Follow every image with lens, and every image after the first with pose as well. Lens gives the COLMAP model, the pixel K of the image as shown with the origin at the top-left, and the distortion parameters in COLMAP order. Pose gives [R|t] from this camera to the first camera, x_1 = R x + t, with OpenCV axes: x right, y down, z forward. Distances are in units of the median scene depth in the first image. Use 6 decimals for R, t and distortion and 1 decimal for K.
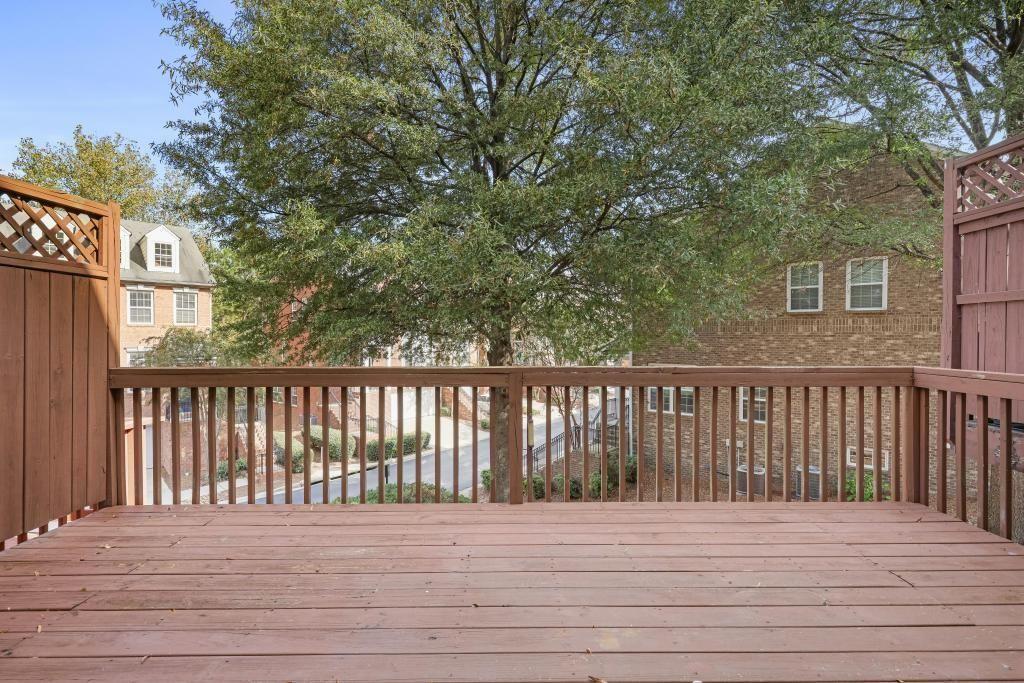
lens RADIAL K [[463.1, 0, 512.0], [0, 463.1, 341.5], [0, 0, 1]] dist [0.000216, -0.000049]
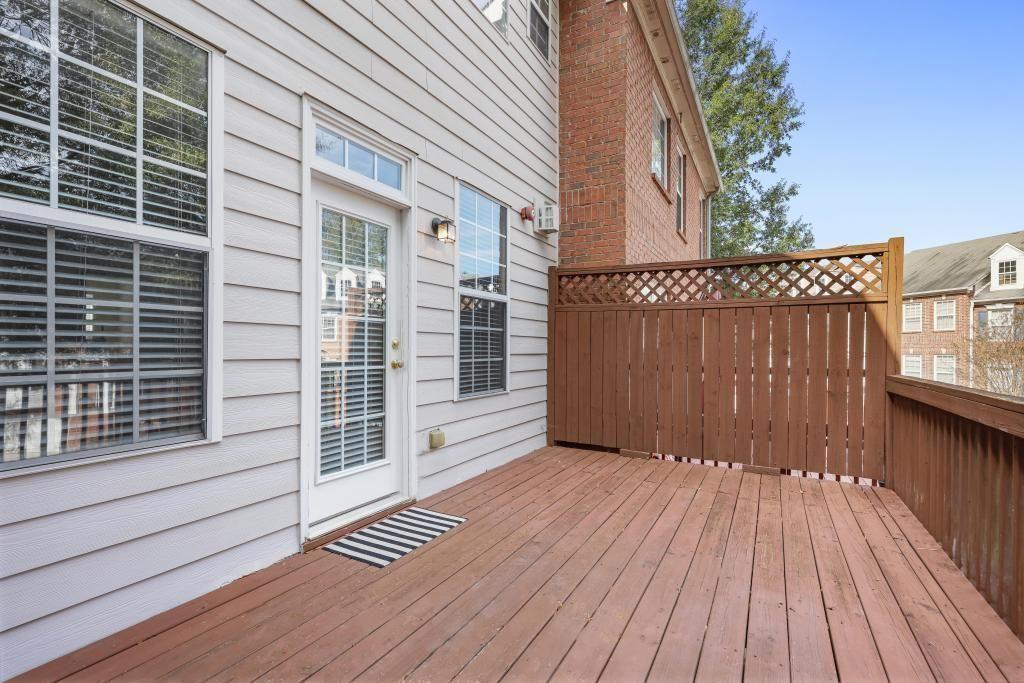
lens RADIAL K [[463.1, 0, 512.0], [0, 463.1, 341.5], [0, 0, 1]] dist [0.000216, -0.000049]
pose [[-0.500673, -0.009561, -0.865584, 0.792751], [-0.010648, 0.999931, -0.004886, -0.014857], [0.865571, 0.006770, -0.500741, 0.860848]]
